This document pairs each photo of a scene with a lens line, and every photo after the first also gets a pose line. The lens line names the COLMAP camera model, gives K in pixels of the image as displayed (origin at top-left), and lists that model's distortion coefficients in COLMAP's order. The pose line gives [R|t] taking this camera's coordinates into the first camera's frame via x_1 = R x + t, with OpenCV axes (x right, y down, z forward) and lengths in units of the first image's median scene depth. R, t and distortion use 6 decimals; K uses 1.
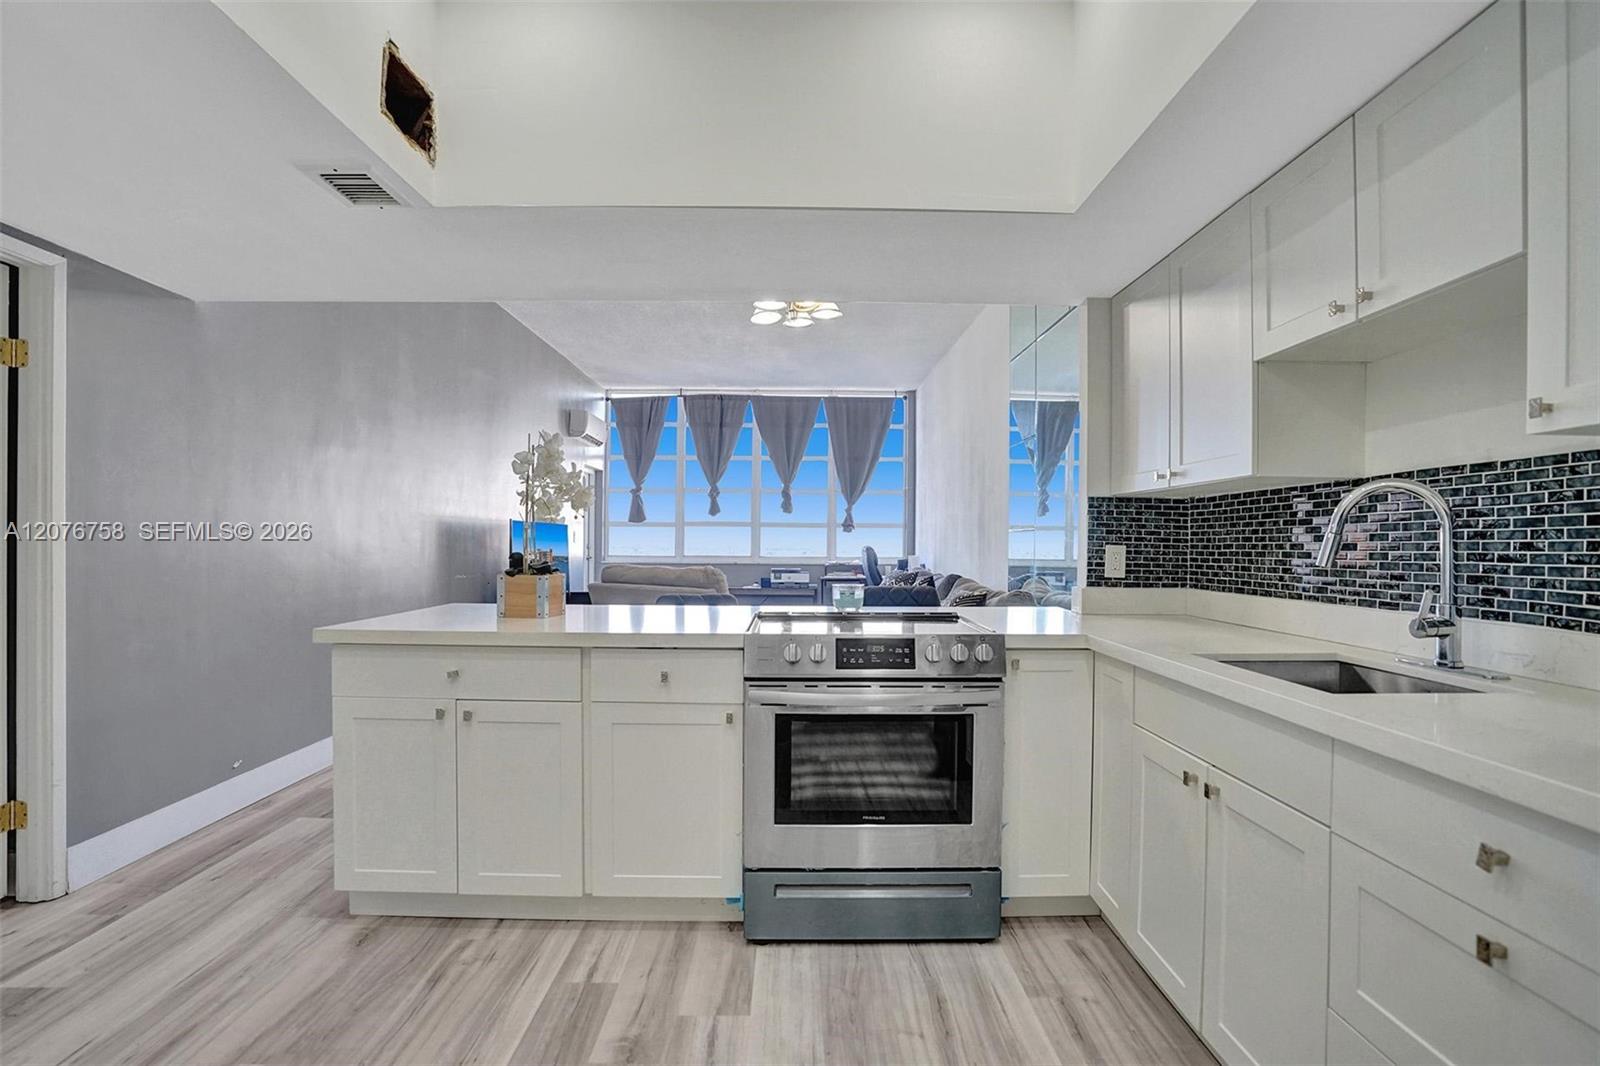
lens RADIAL K [[768.4, 0, 797.3], [0, 768.4, 541.0], [0, 0, 1]] dist [-0.065398, 0.030203]
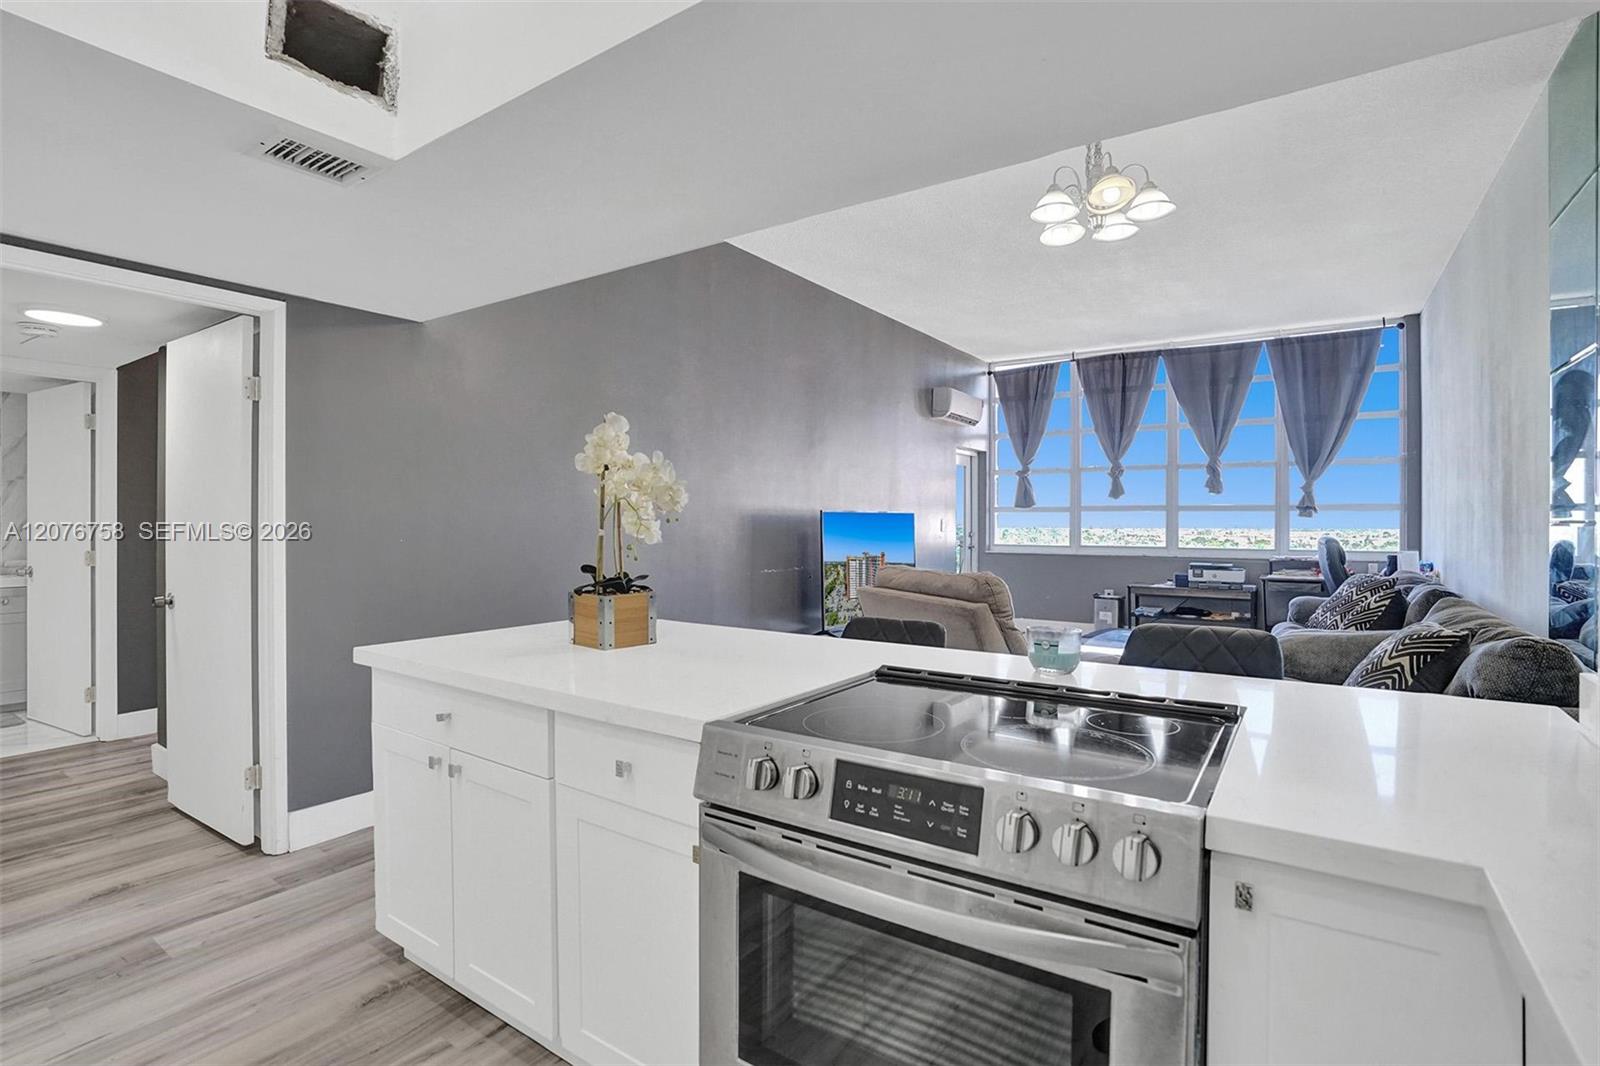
lens RADIAL K [[754.5, 0, 796.5], [0, 754.5, 522.4], [0, 0, 1]] dist [-0.068149, 0.026402]
pose [[0.815114, -0.000938, -0.579300, 0.300068], [0.002537, 0.999995, 0.001951, -0.035027], [0.579295, -0.003060, 0.815112, 0.513545]]
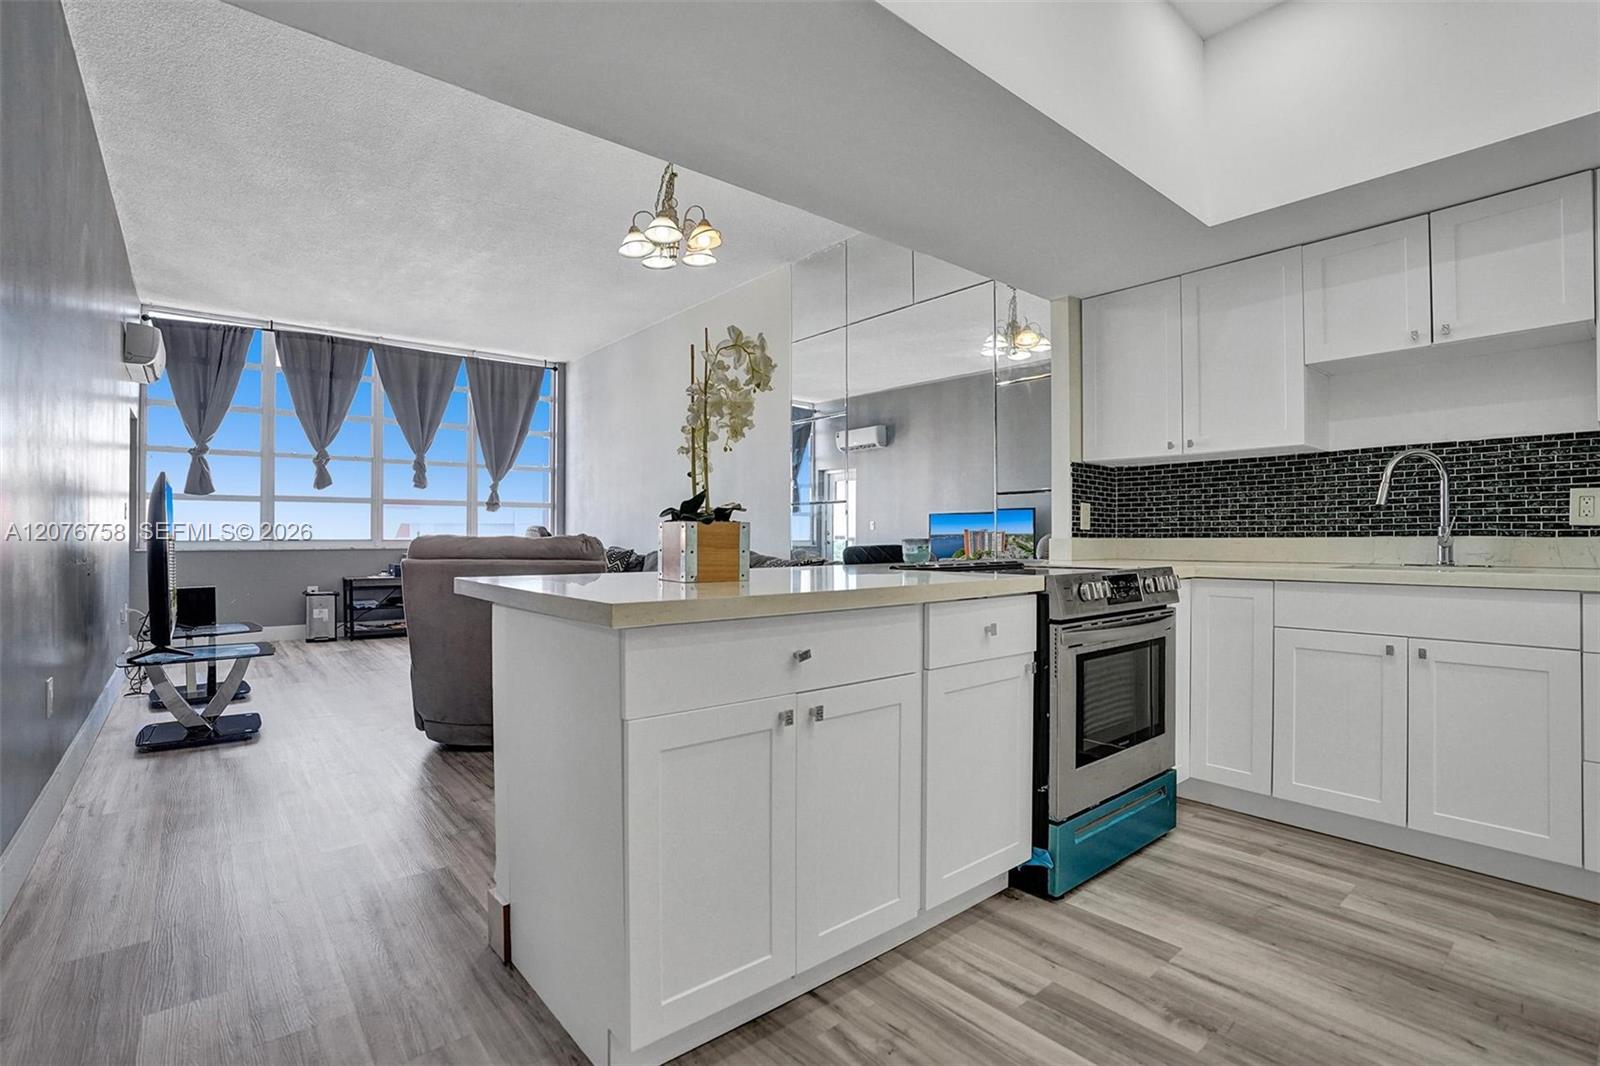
lens RADIAL K [[744.8, 0, 797.6], [0, 744.8, 530.0], [0, 0, 1]] dist [-0.065107, 0.025529]
pose [[0.774542, -0.001989, 0.632519, -0.780987], [0.005263, 0.999981, -0.003301, 0.056933], [-0.632500, 0.005885, 0.774538, 0.426453]]
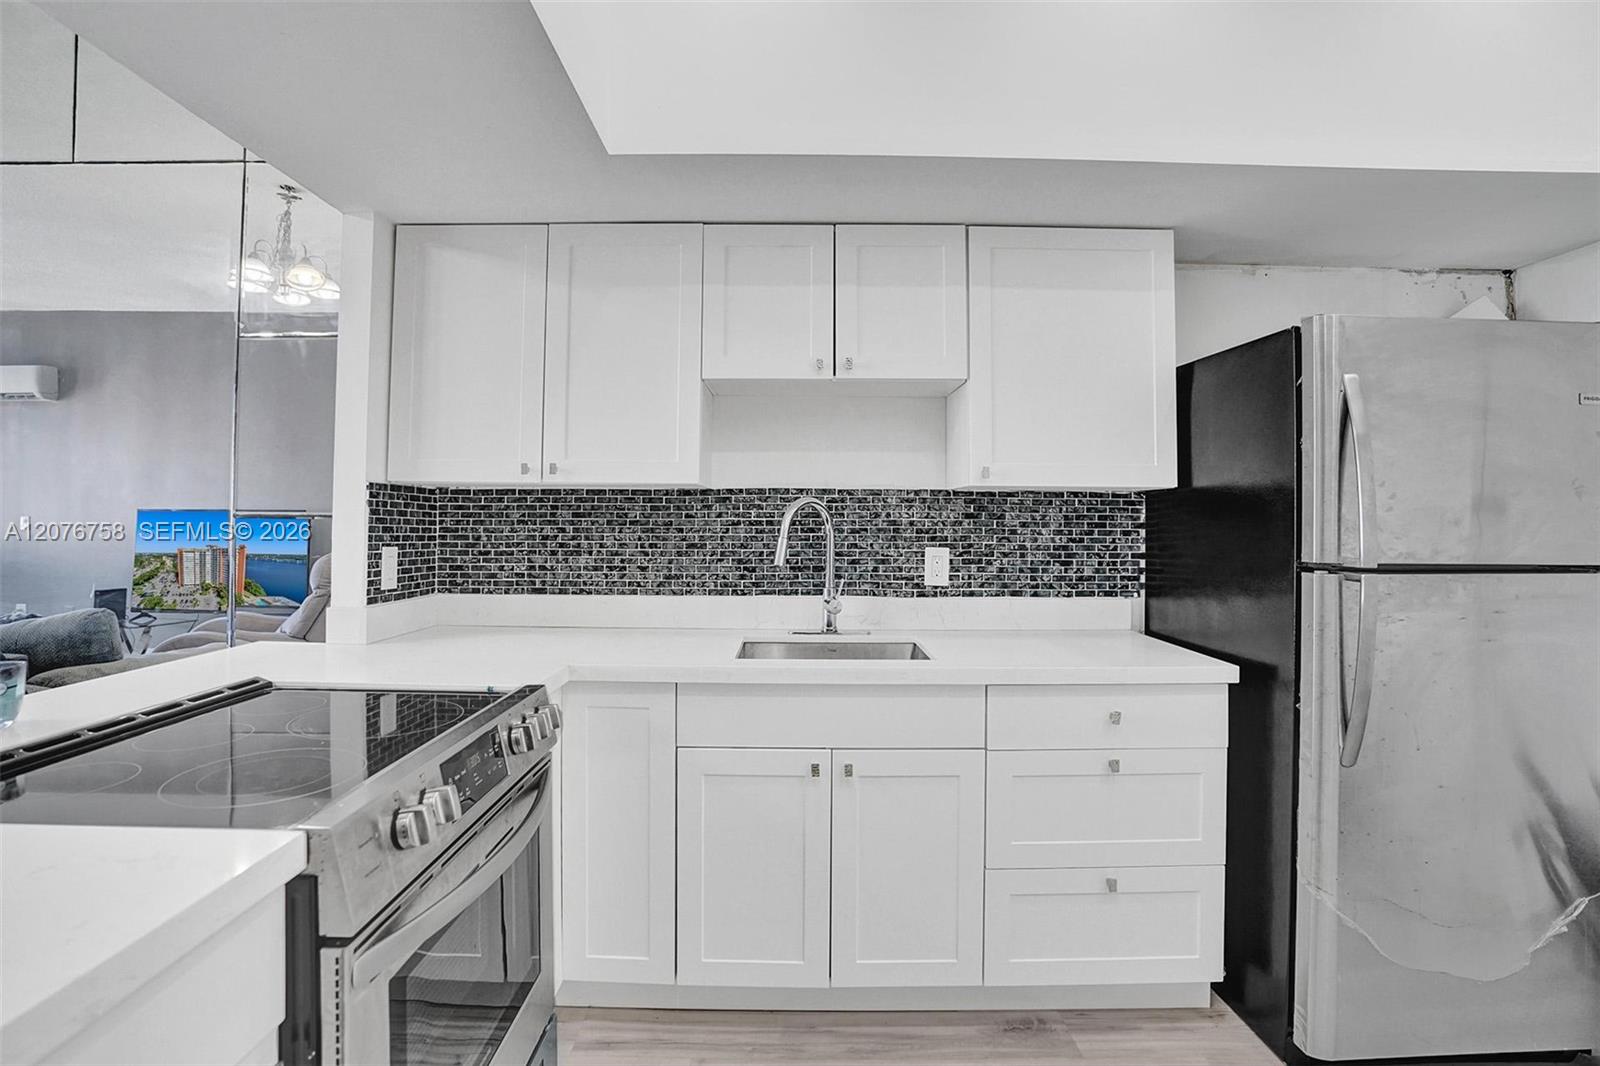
lens RADIAL K [[773.3, 0, 795.0], [0, 773.3, 502.6], [0, 0, 1]] dist [-0.075710, 0.028081]
pose [[0.007784, 0.013722, 0.999876, -0.388032], [-0.007921, 0.999875, -0.013660, -0.036279], [-0.999938, -0.007814, 0.007892, 0.666275]]
